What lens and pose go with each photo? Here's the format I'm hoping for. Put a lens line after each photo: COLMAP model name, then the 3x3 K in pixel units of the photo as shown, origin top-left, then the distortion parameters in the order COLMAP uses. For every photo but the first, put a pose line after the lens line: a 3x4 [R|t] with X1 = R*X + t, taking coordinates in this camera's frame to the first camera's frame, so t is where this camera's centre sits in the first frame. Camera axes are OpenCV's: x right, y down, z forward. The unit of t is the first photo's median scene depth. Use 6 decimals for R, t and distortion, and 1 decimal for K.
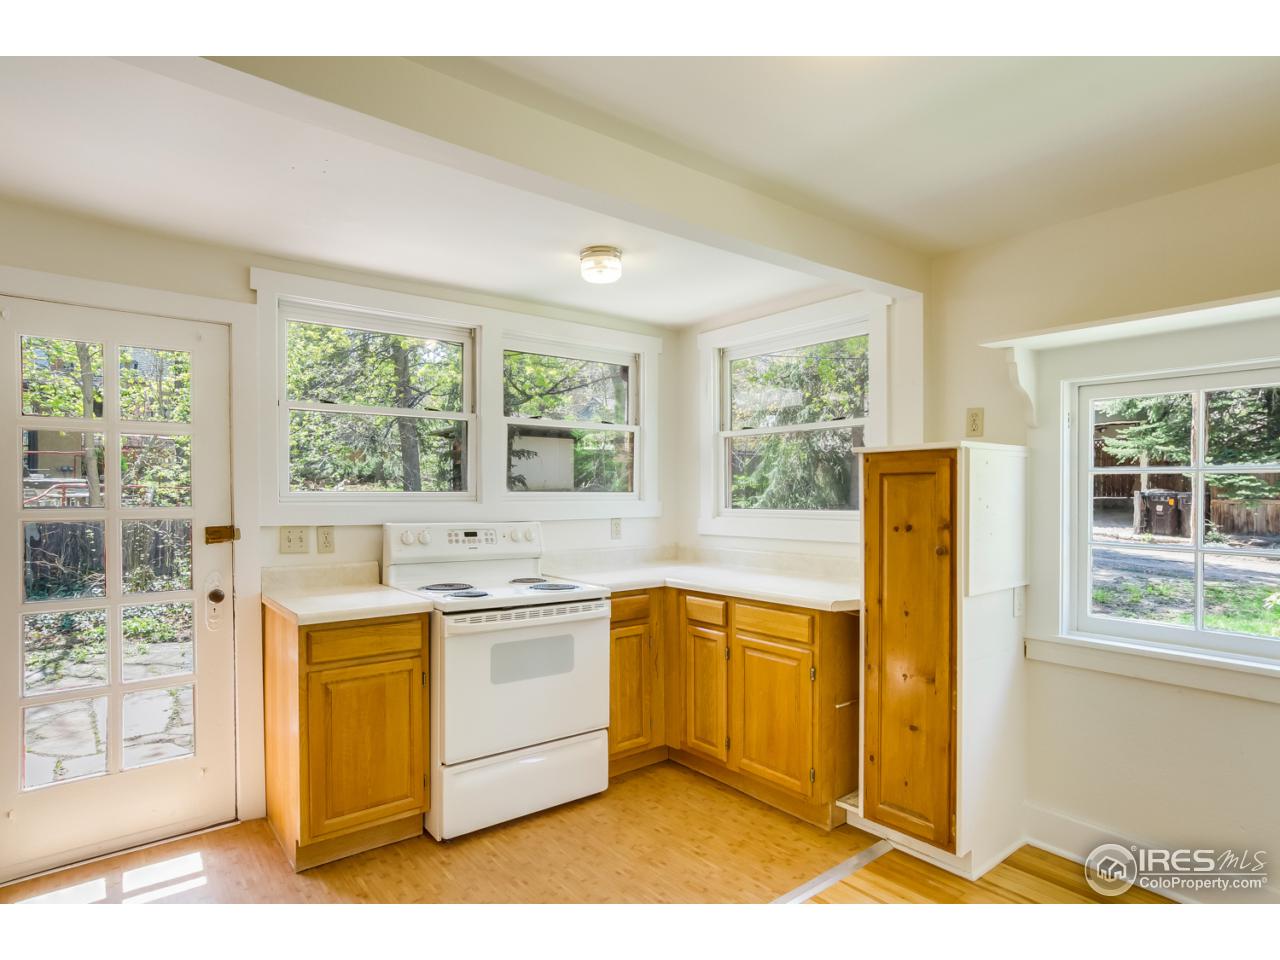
lens RADIAL K [[721.8, 0, 641.4], [0, 721.8, 502.3], [0, 0, 1]] dist [0.002738, 0.001156]
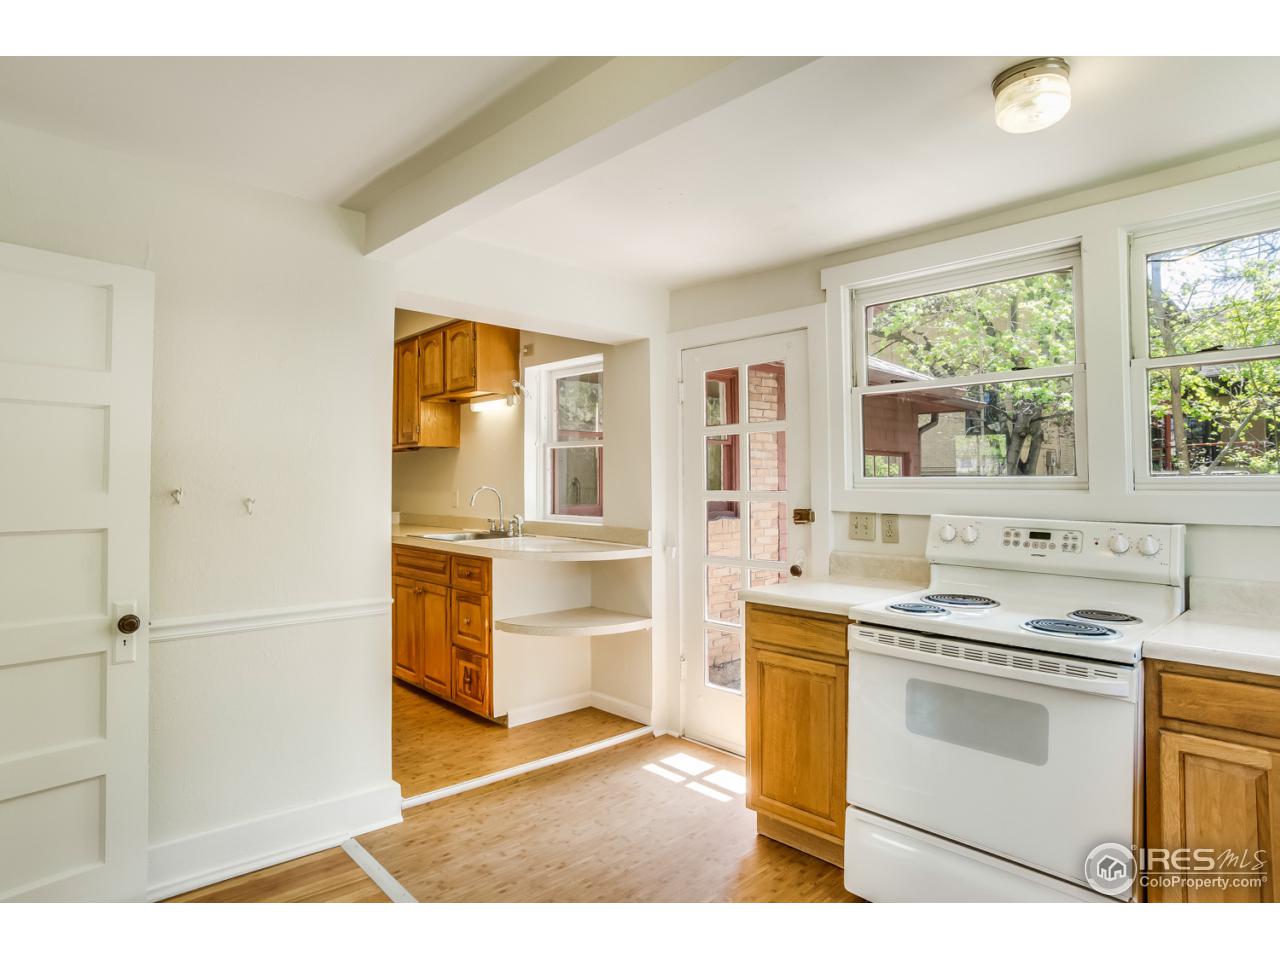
lens RADIAL K [[710.9, 0, 640.0], [0, 710.9, 480.0], [0, 0, 1]] dist [-0.044901, 0.000885]
pose [[0.093774, -0.010214, -0.995541, 0.453180], [-0.018383, 0.999759, -0.011989, 0.005706], [0.995424, 0.019425, 0.093564, 0.598249]]
